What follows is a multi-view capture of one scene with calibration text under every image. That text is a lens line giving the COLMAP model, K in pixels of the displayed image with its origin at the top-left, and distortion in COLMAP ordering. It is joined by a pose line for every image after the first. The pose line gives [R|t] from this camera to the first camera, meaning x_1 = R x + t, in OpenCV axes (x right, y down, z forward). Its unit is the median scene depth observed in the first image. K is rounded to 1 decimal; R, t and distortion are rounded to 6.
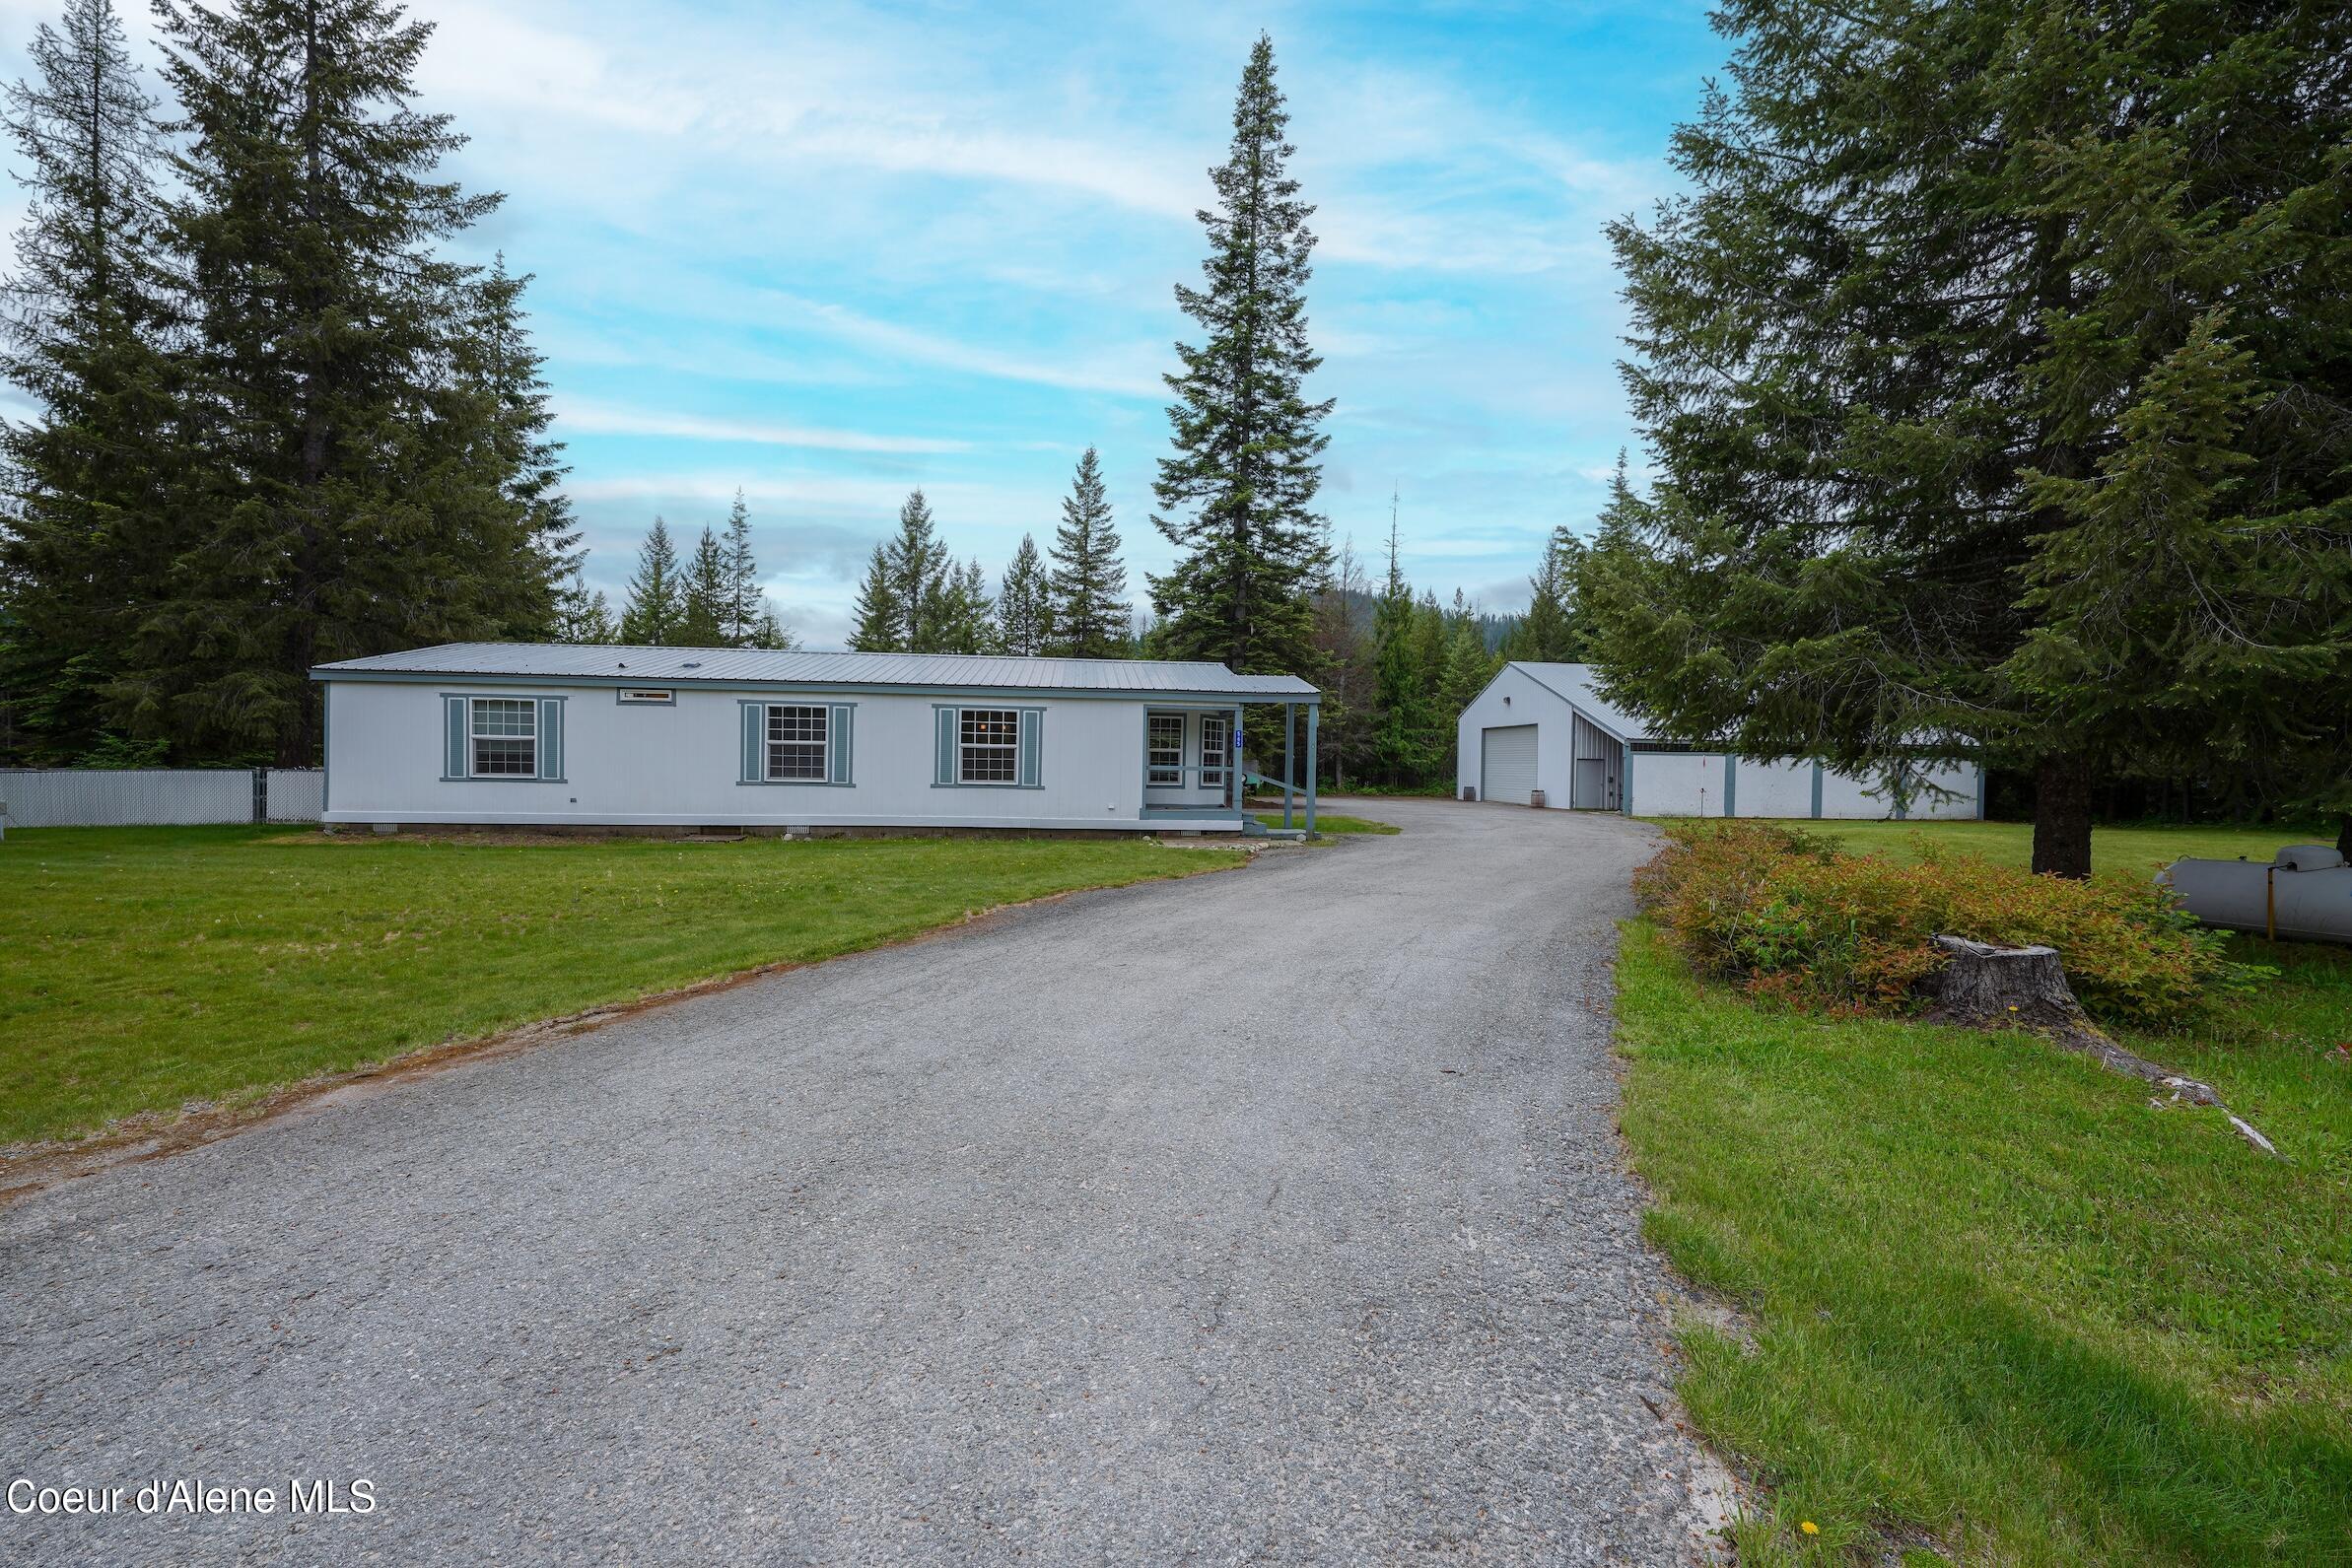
lens RADIAL K [[920.5, 0, 1179.4], [0, 920.5, 779.7], [0, 0, 1]] dist [-0.003376, -0.000552]
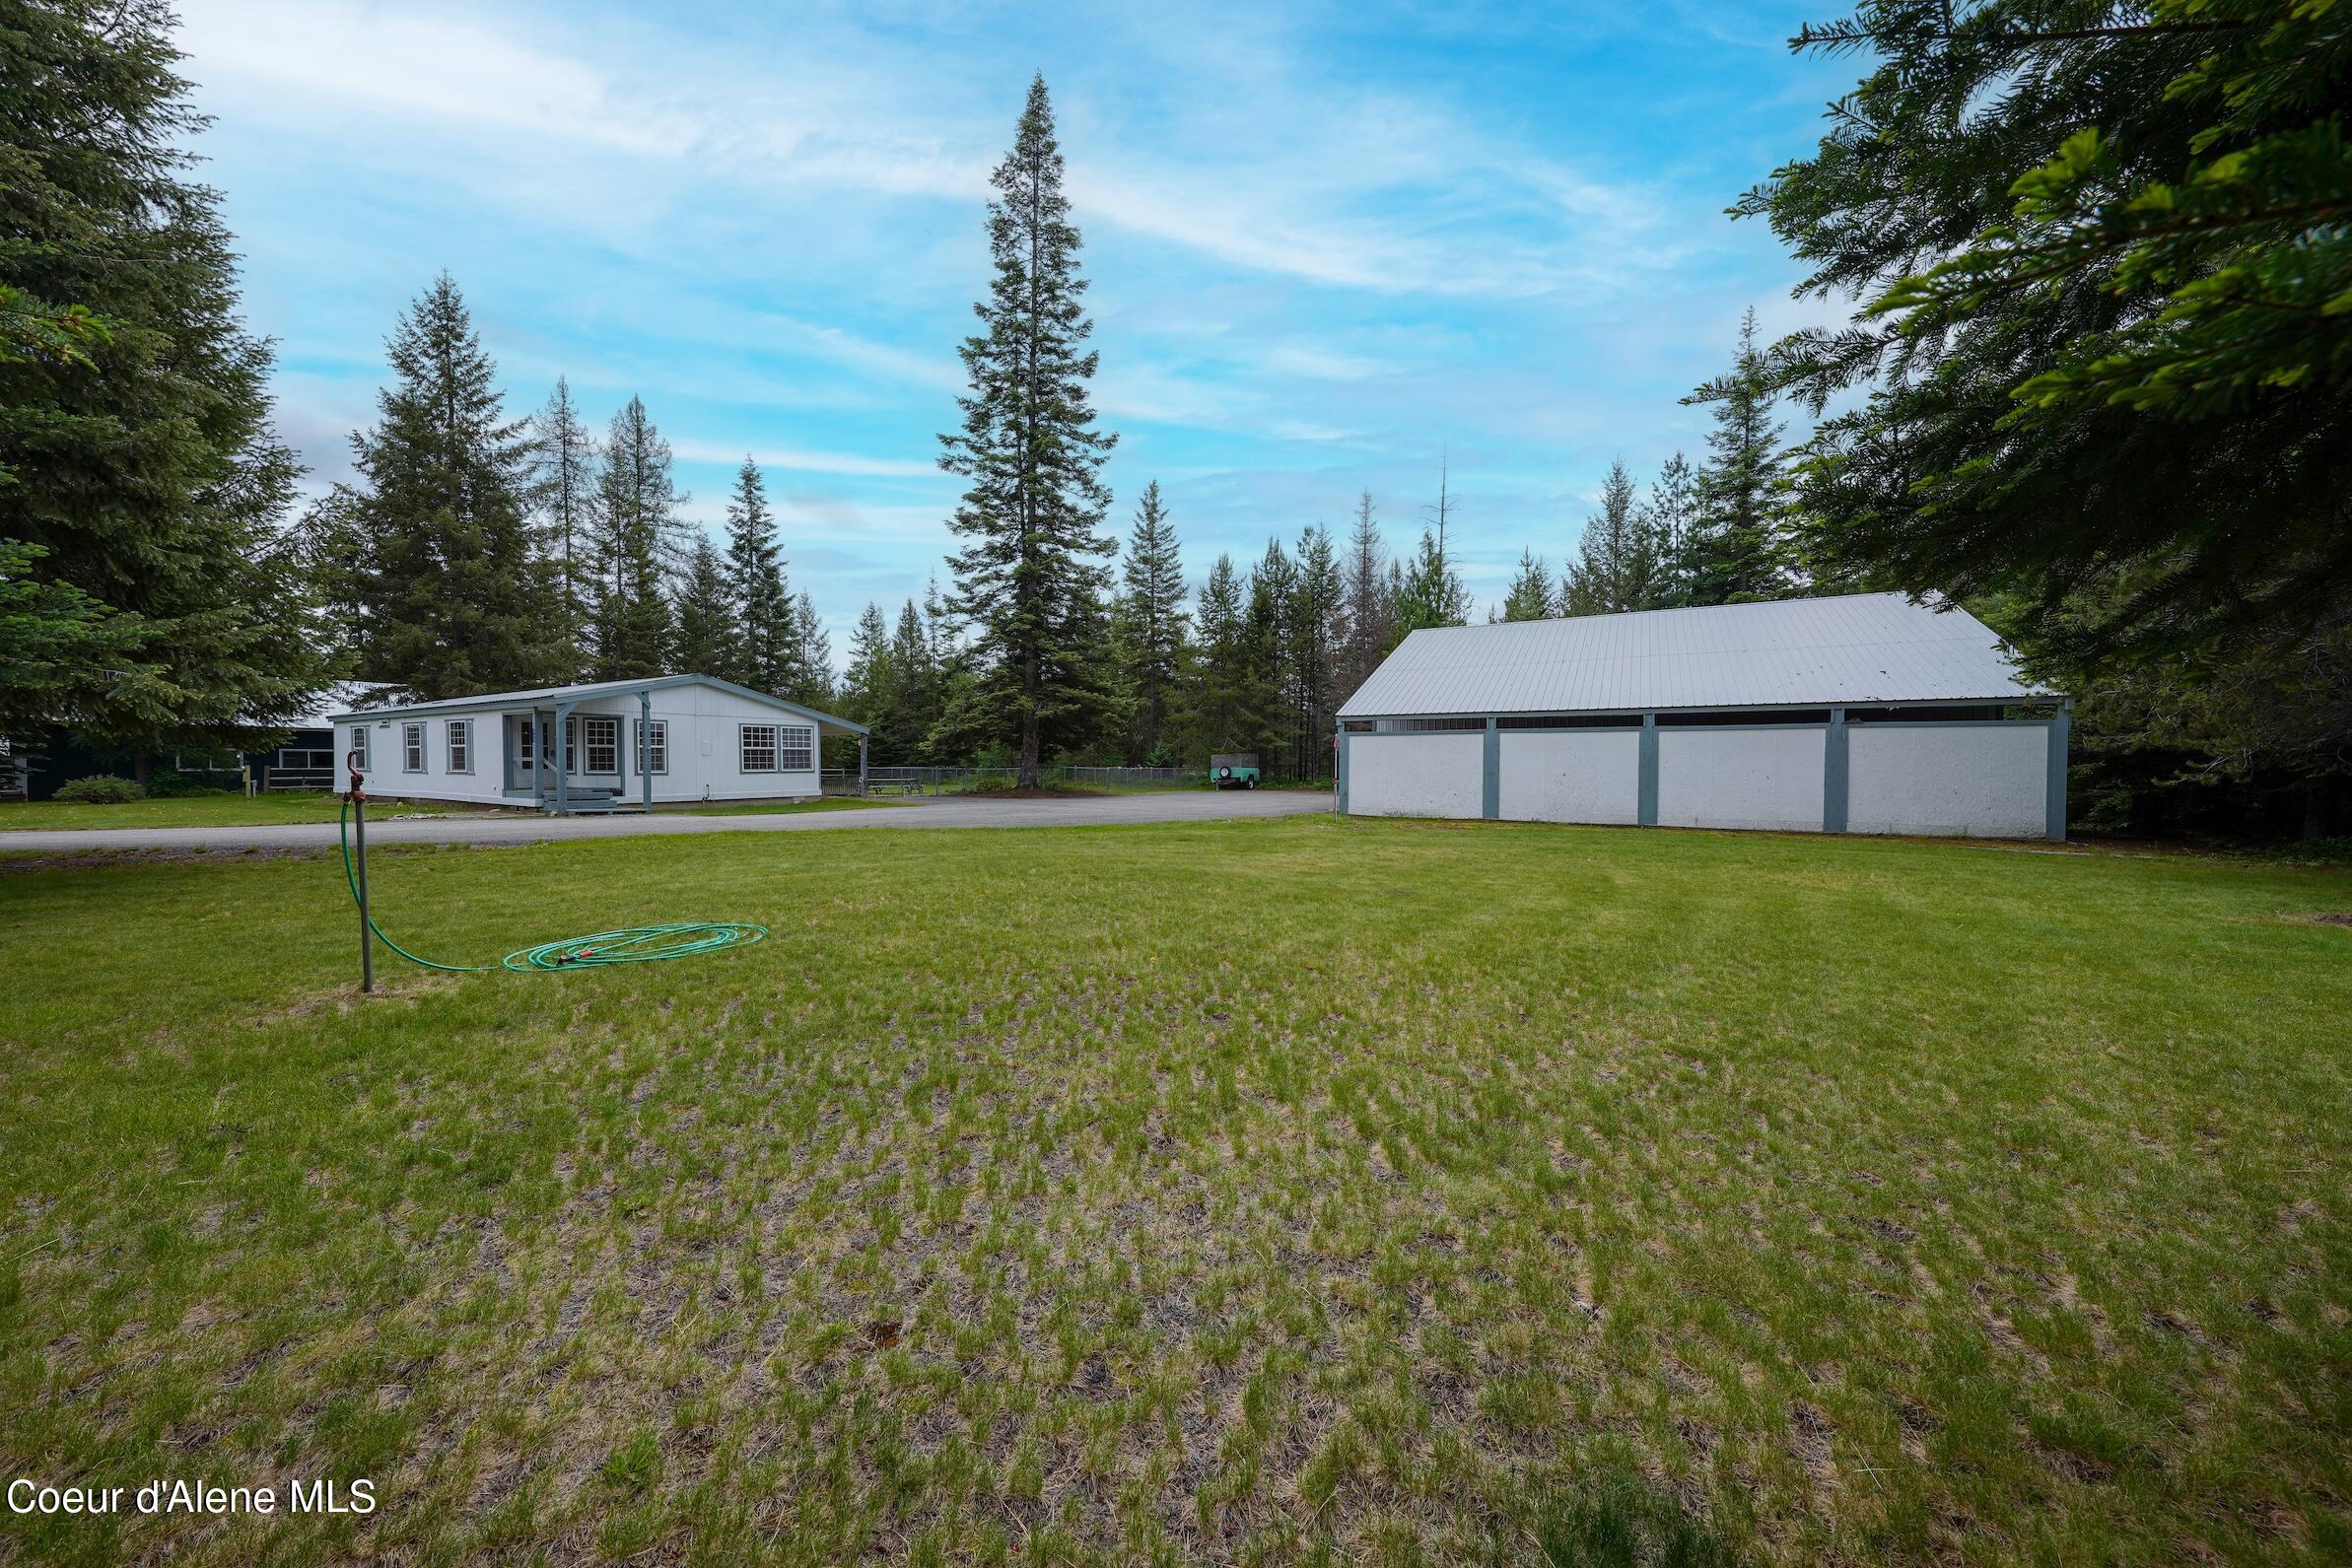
lens RADIAL K [[794.8, 0, 1177.6], [0, 794.8, 784.5], [0, 0, 1]] dist [-0.000249, 0.000980]
pose [[0.790523, 0.005631, -0.612407, 0.715589], [-0.000300, 0.999961, 0.008807, 0.006347], [0.612433, -0.006778, 0.790494, 0.332427]]
